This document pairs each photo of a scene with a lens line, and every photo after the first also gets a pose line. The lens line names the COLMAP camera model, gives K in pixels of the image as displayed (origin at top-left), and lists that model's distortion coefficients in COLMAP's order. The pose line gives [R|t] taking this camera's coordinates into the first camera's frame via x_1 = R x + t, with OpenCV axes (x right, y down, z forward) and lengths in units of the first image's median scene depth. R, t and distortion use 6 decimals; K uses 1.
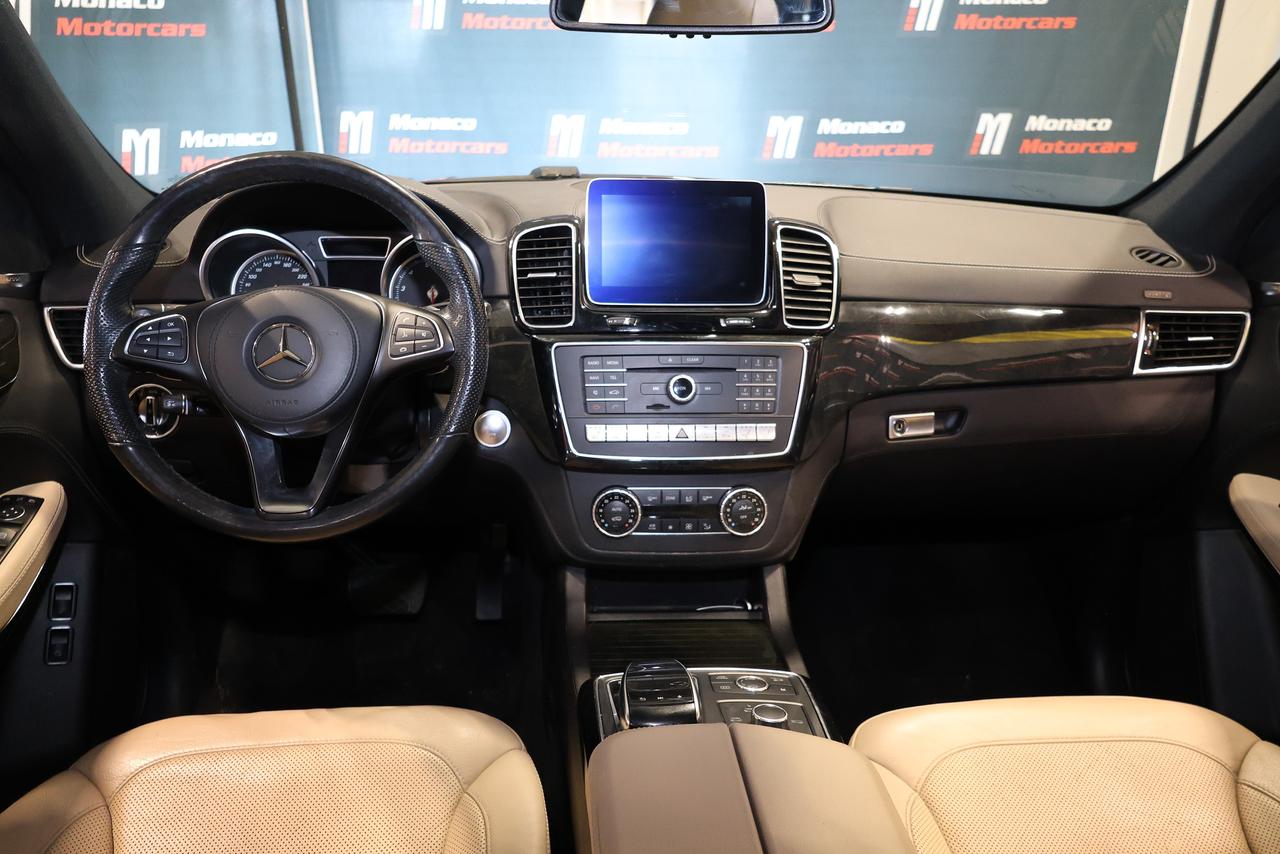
lens RADIAL K [[911.0, 0, 622.4], [0, 911.0, 419.6], [0, 0, 1]] dist [-0.006340, 0.000663]
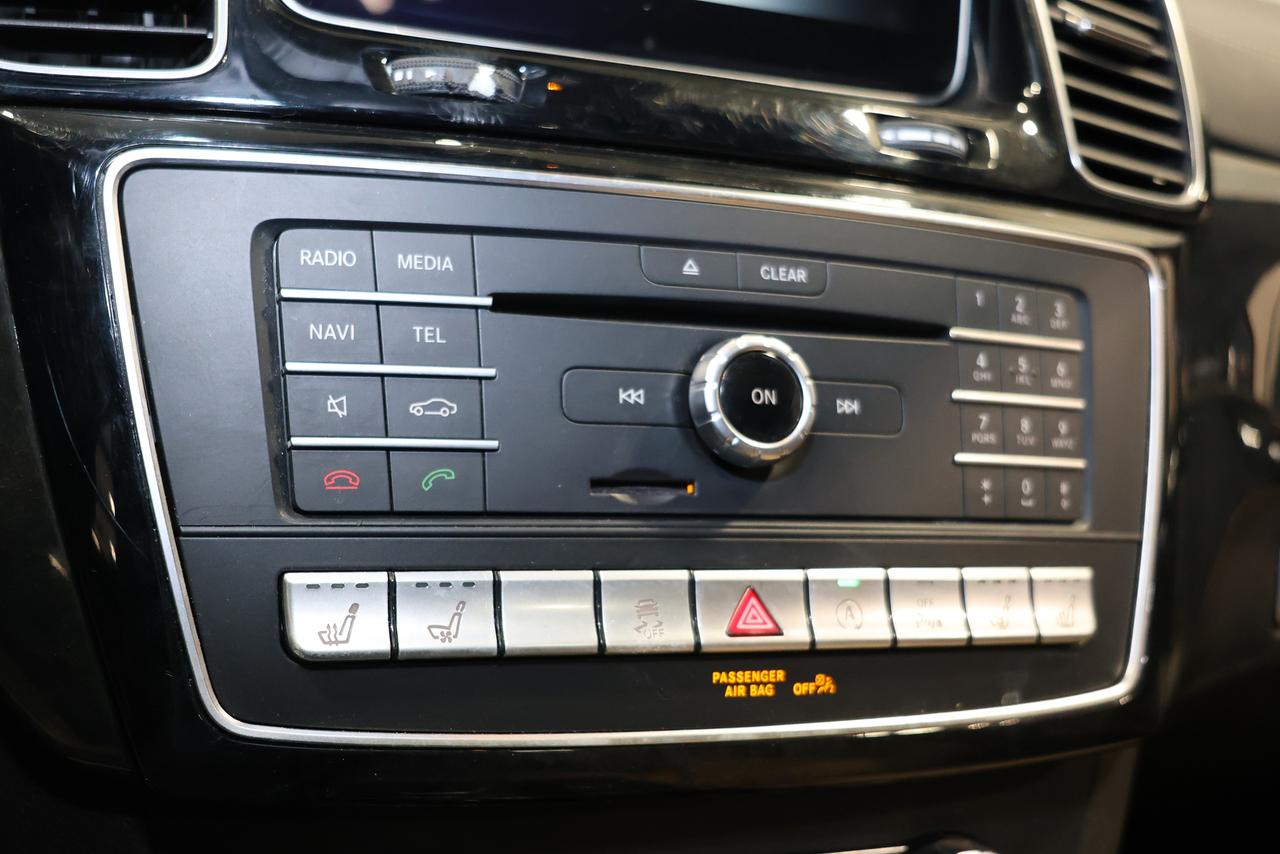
lens RADIAL K [[1525.1, 0, 640.0], [0, 1525.1, 427.0], [0, 0, 1]] dist [-0.008108, -0.005146]
pose [[0.941274, 0.032289, 0.336097, -0.076666], [0.001622, 0.994973, -0.100130, 0.007608], [-0.337641, 0.094795, 0.936490, 0.656620]]
